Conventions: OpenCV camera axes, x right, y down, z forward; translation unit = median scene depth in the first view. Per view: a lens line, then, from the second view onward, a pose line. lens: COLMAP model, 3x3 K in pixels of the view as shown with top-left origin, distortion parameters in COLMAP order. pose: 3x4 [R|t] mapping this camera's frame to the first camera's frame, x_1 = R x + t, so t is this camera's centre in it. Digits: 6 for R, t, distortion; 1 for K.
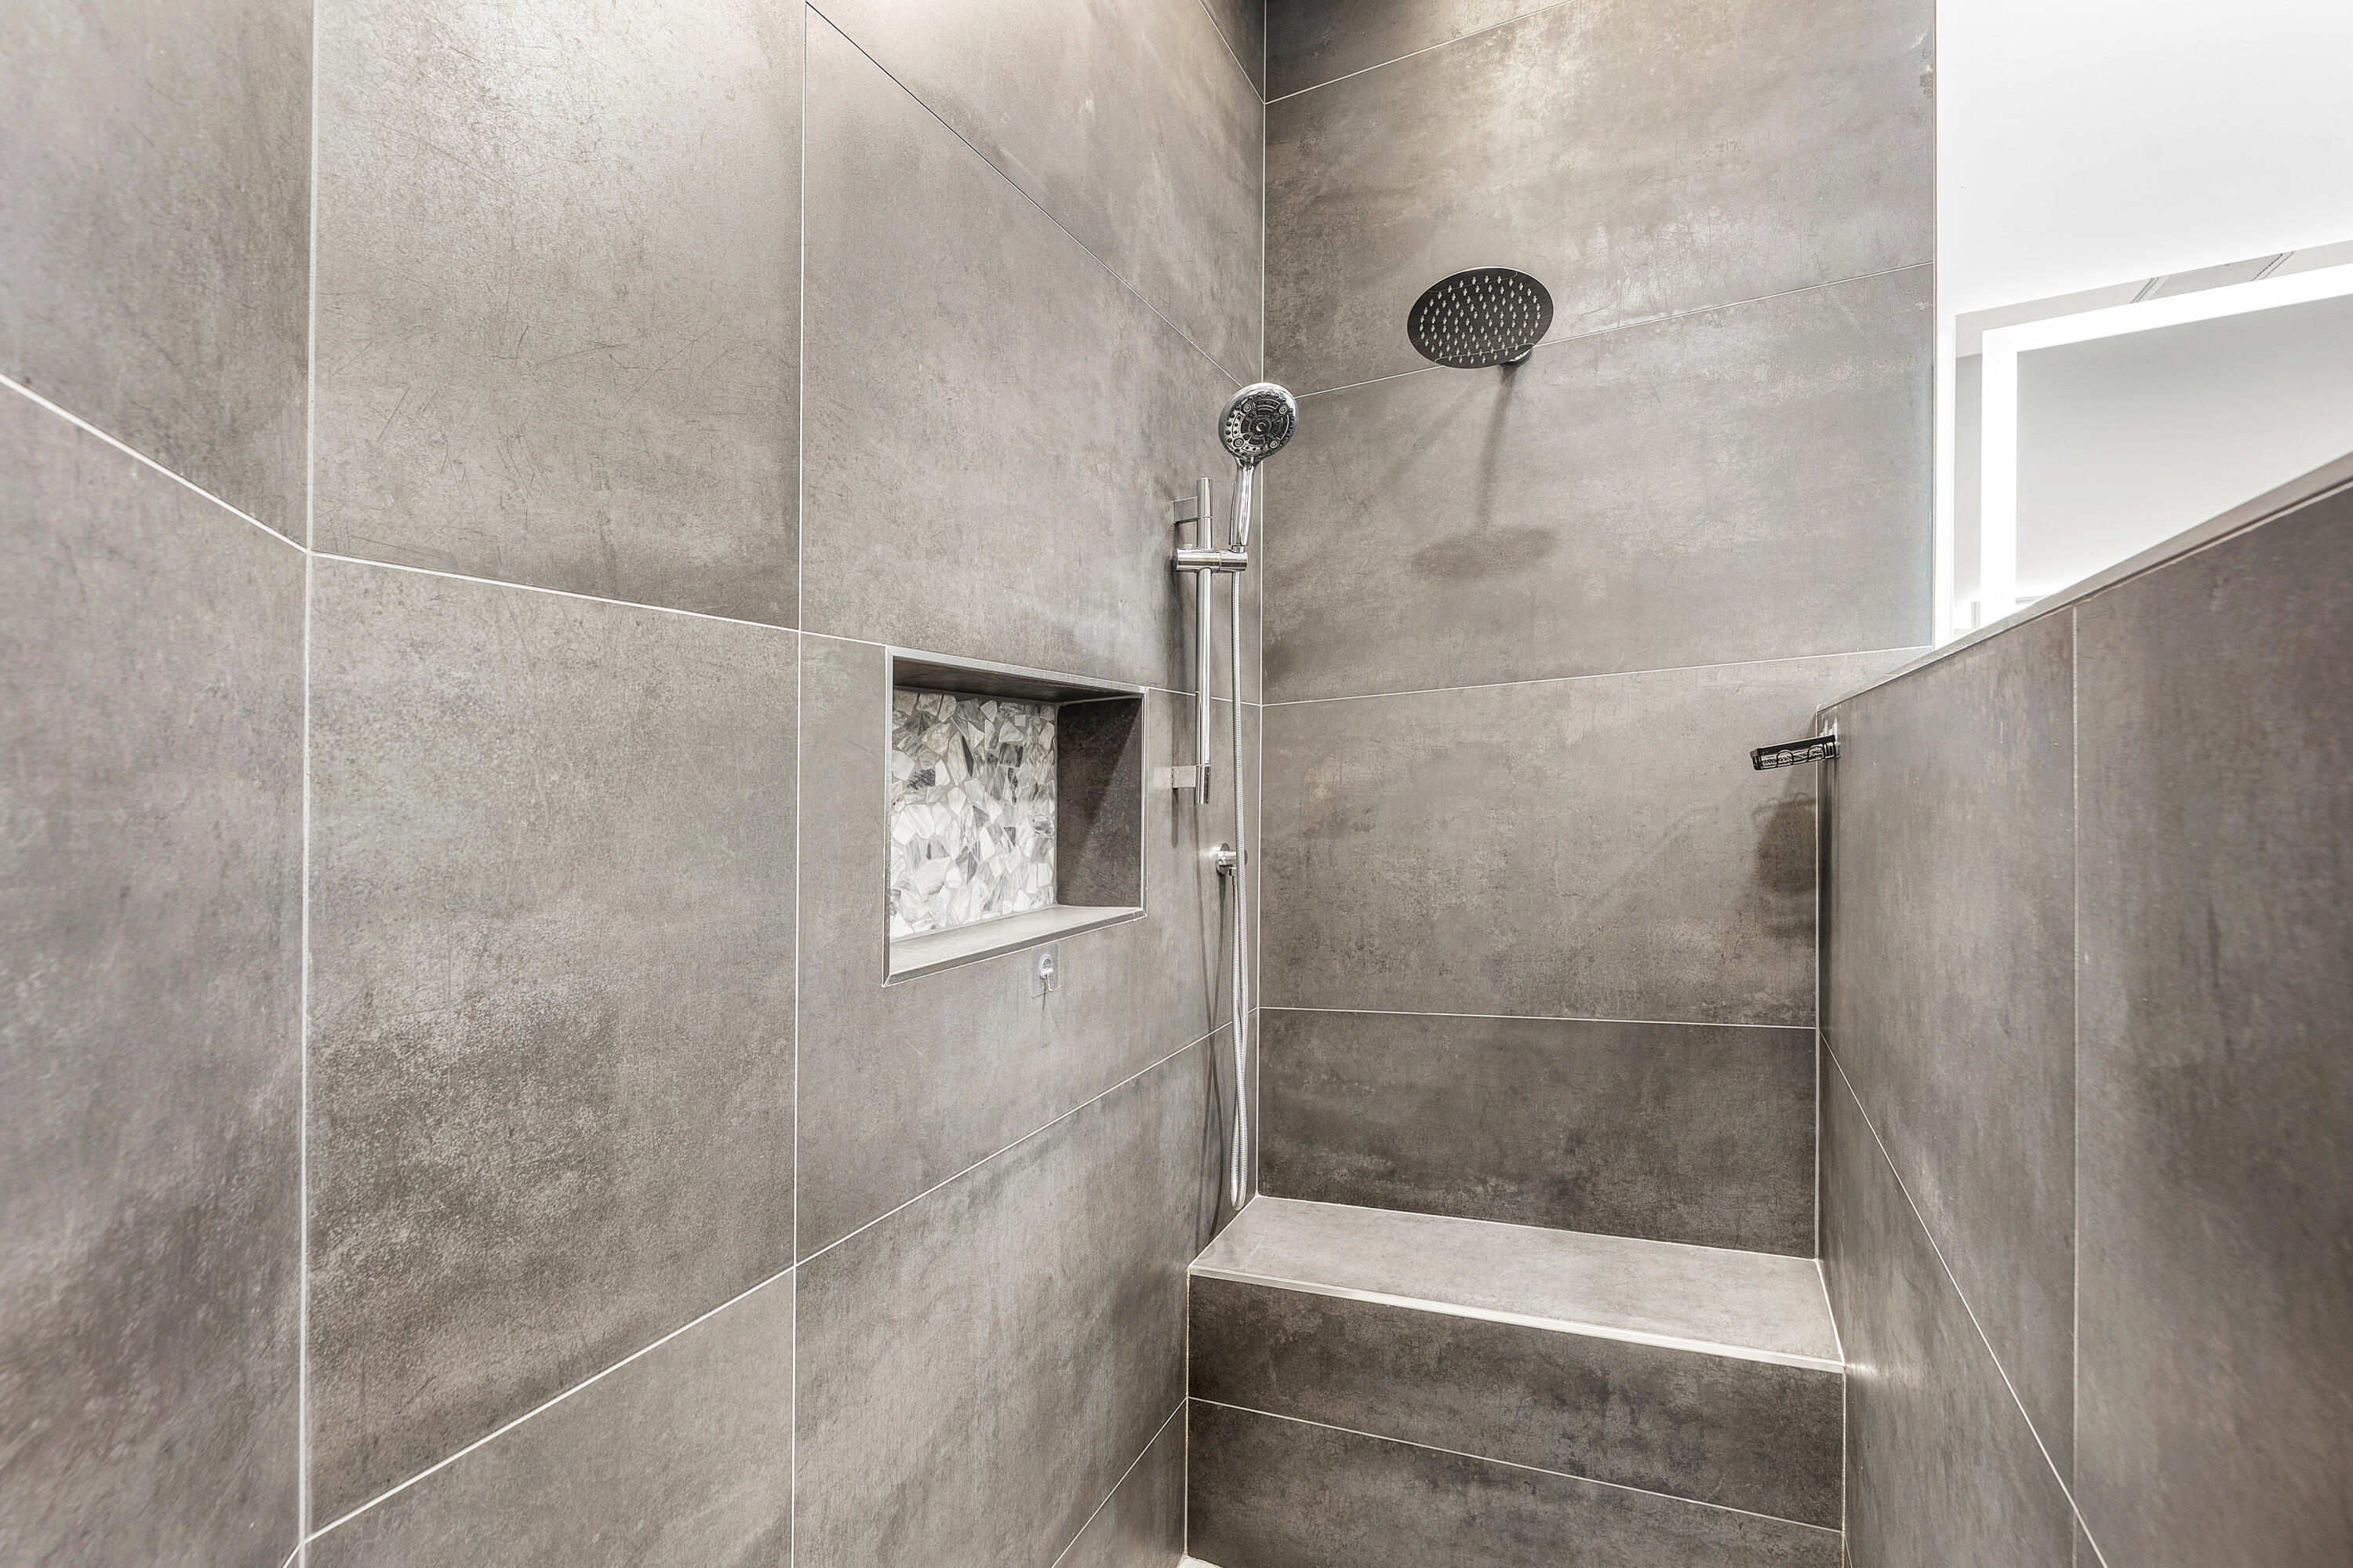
lens RADIAL K [[1044.1, 0, 1145.0], [0, 1044.1, 749.4], [0, 0, 1]] dist [0.002837, -0.002338]
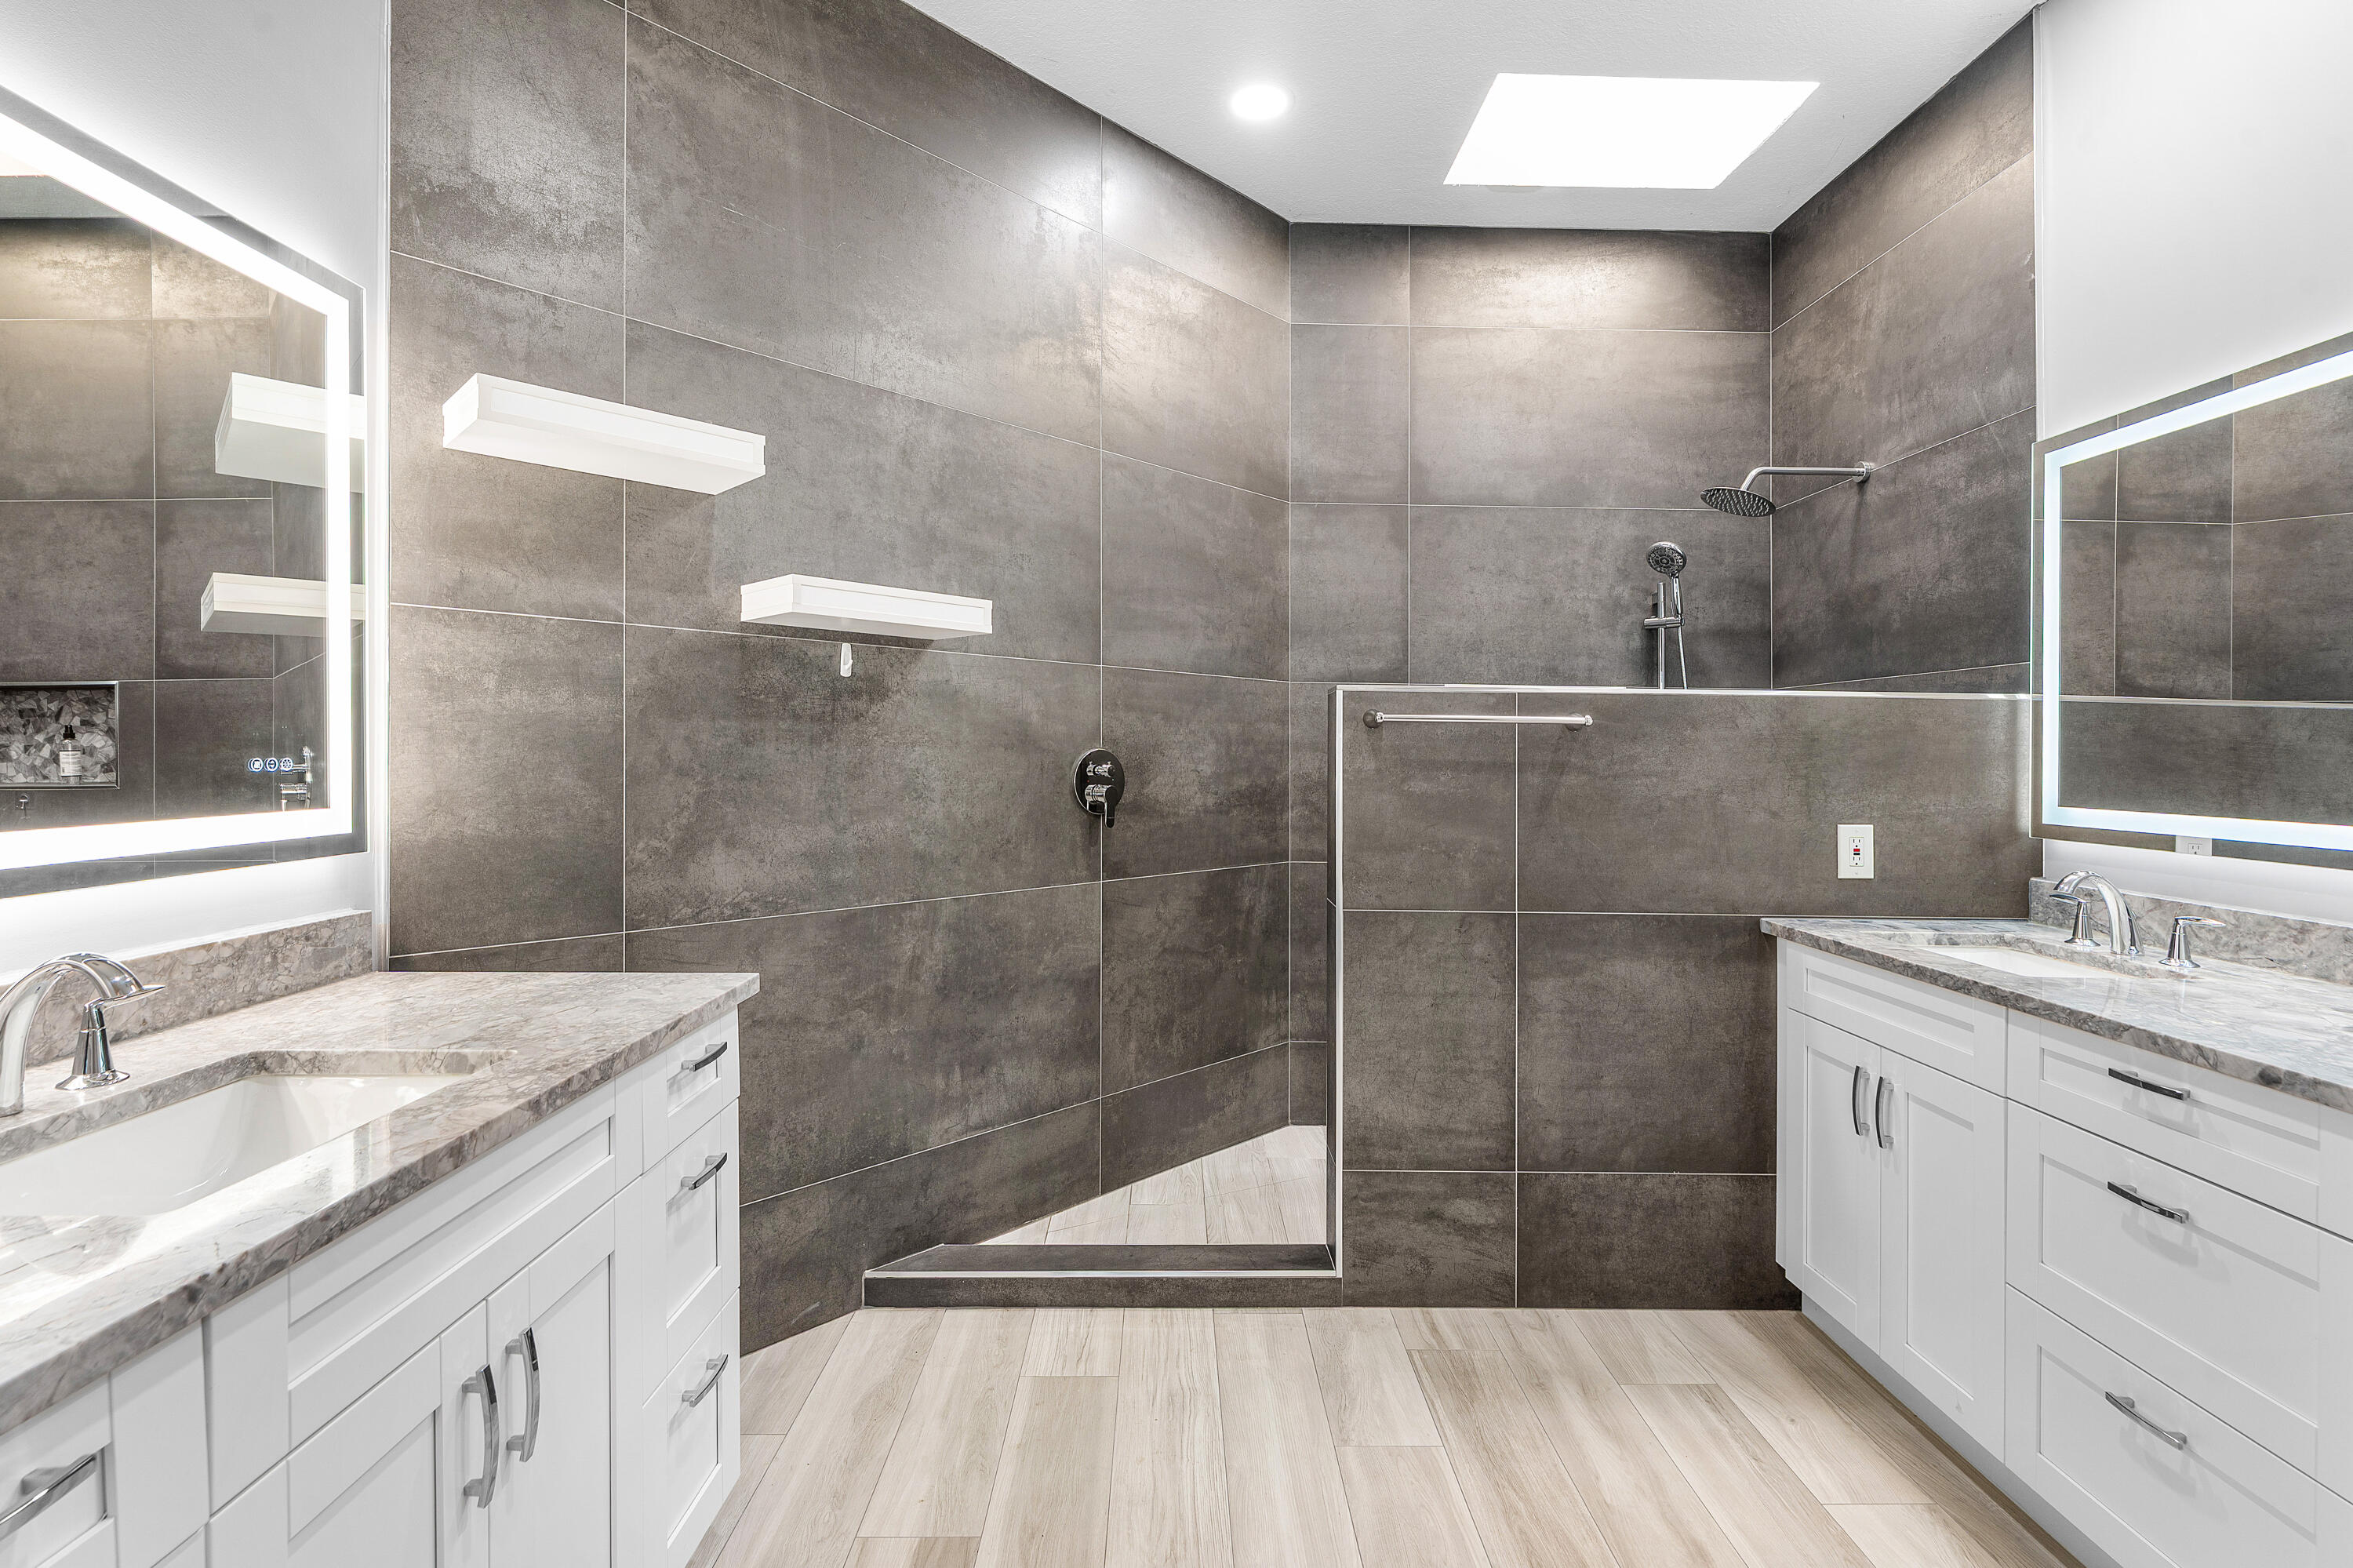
lens RADIAL K [[1044.1, 0, 1178.2], [0, 1044.1, 745.0], [0, 0, 1]] dist [0.002837, -0.002338]
pose [[0.426597, 0.049286, -0.903098, 1.747568], [0.006672, 0.998315, 0.057634, -0.079725], [0.904417, -0.030612, 0.425550, -0.836595]]
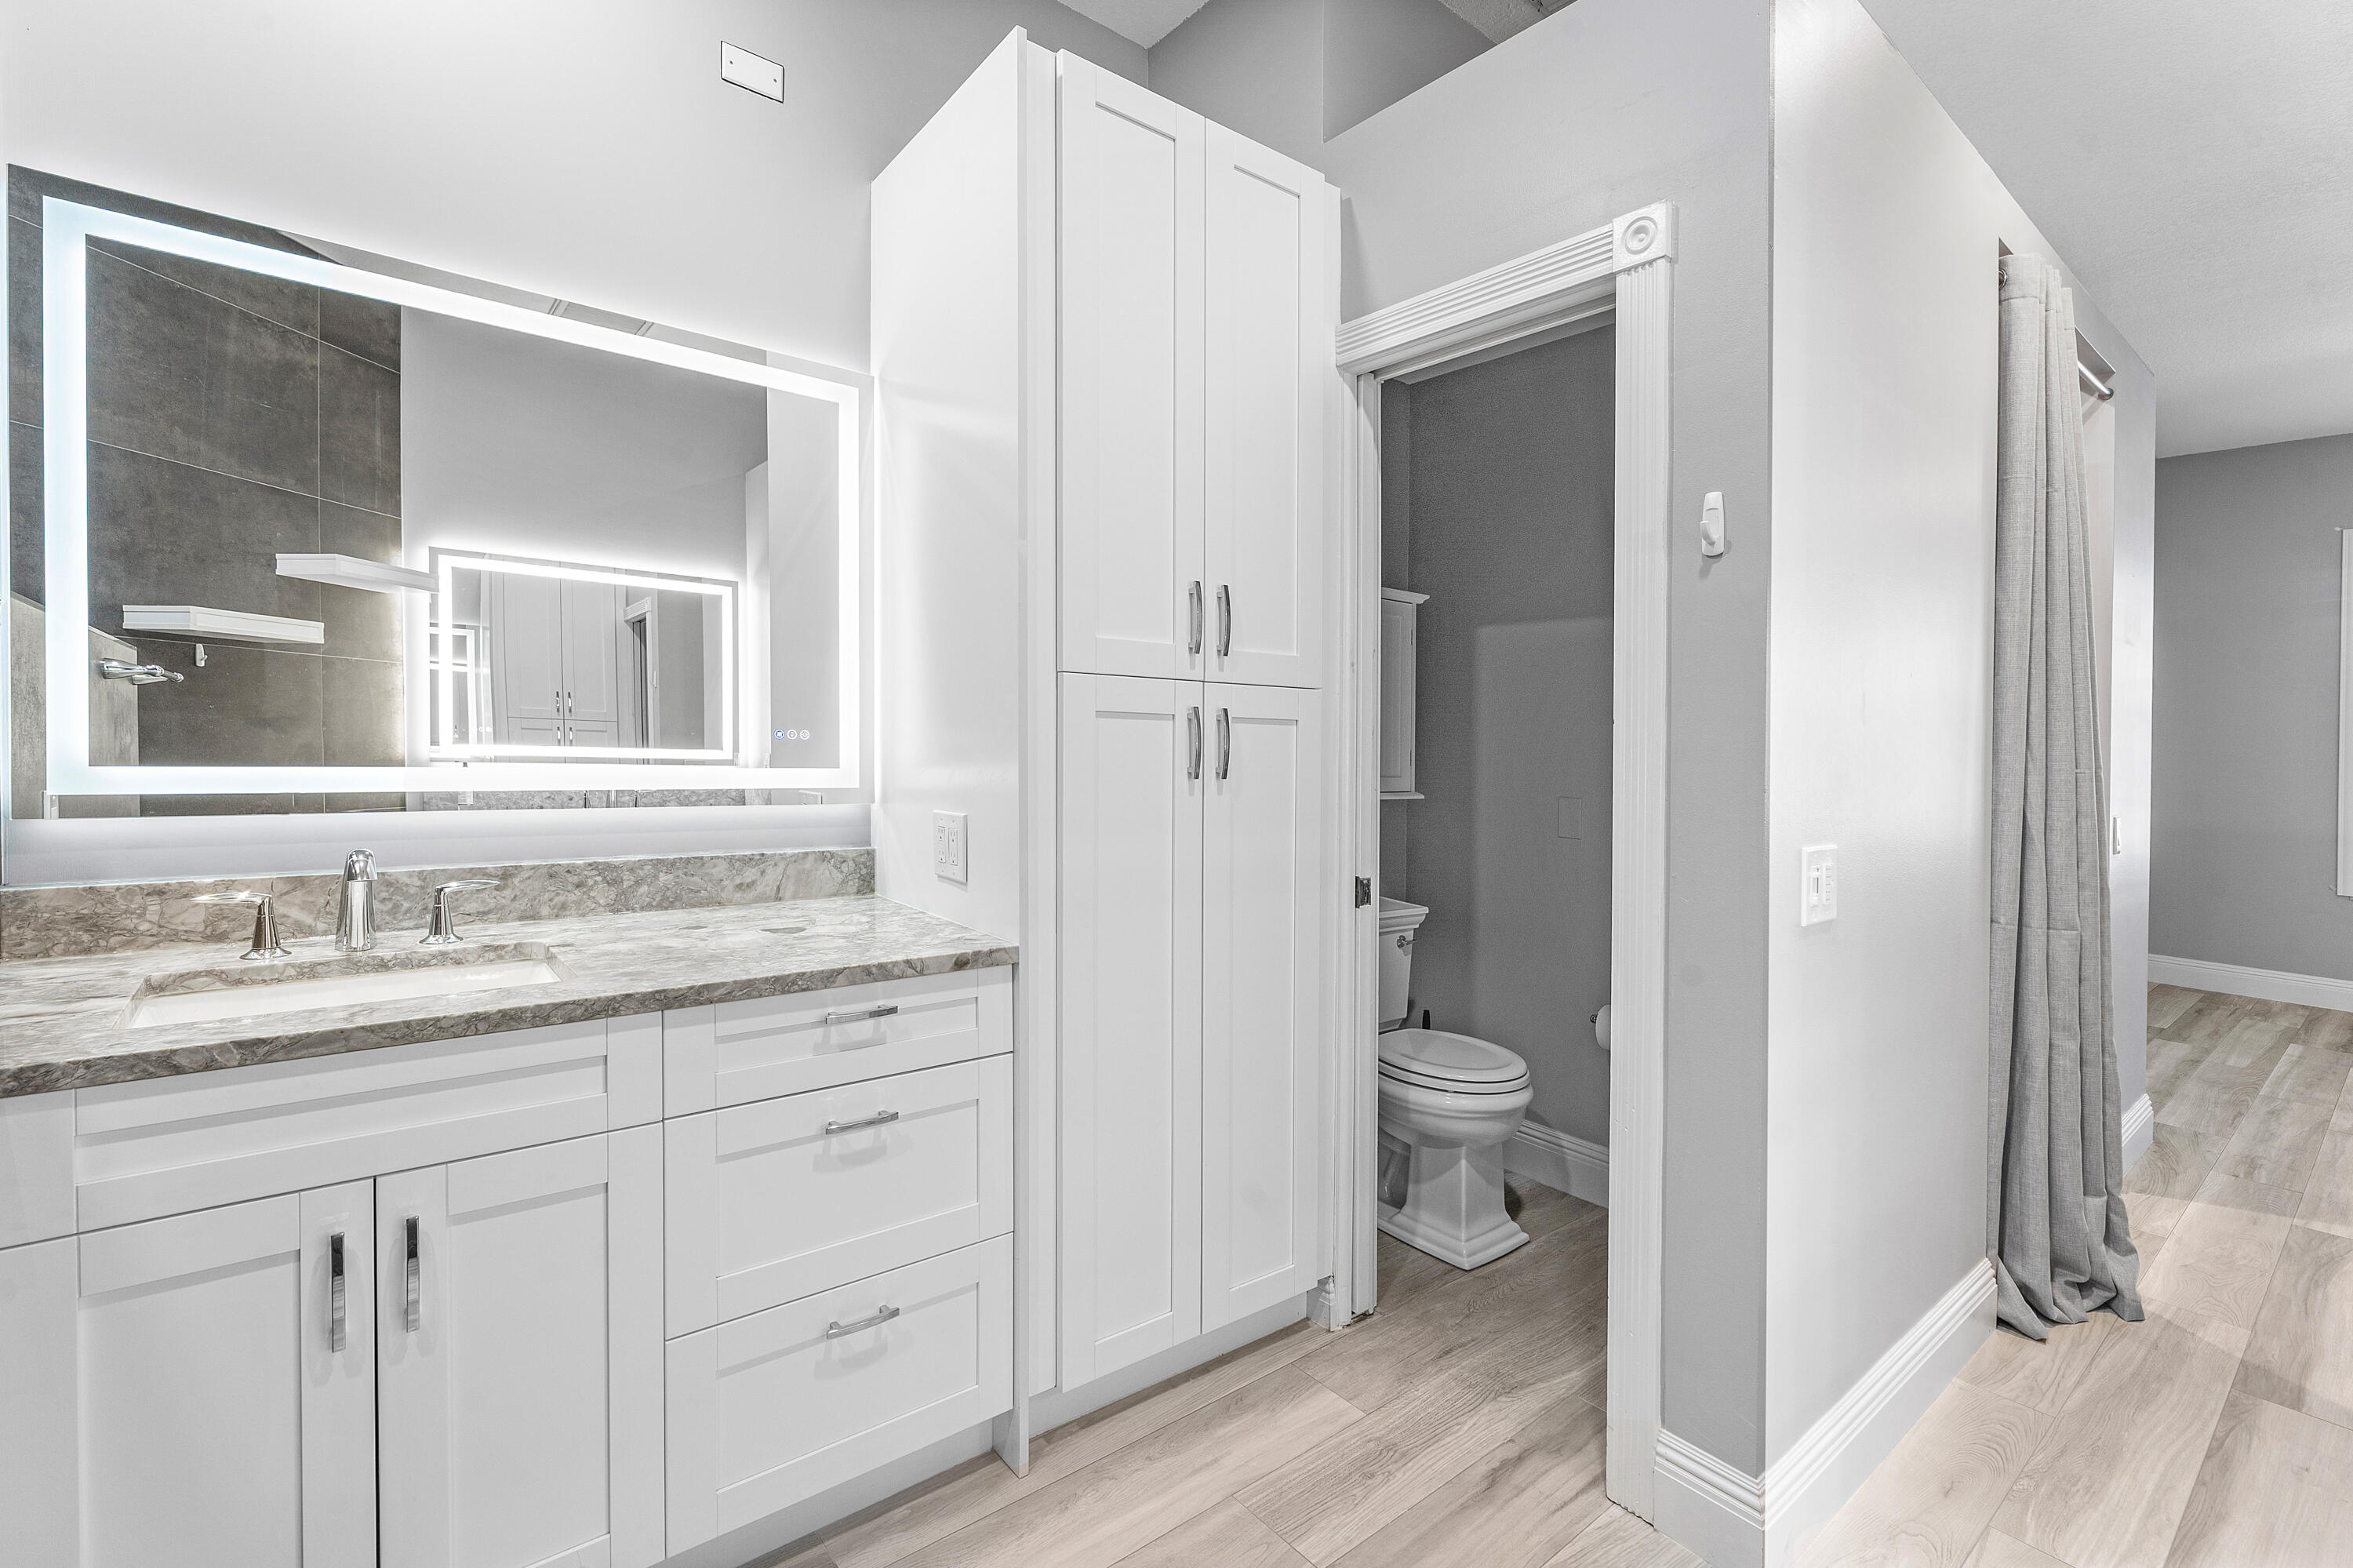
lens RADIAL K [[1044.1, 0, 1230.6], [0, 1044.1, 698.3], [0, 0, 1]] dist [0.002837, -0.002338]
pose [[0.429599, 0.087977, 0.898724, 0.387555], [-0.090408, 0.994433, -0.054130, 0.005301], [-0.898483, -0.057998, 0.435161, -0.376225]]
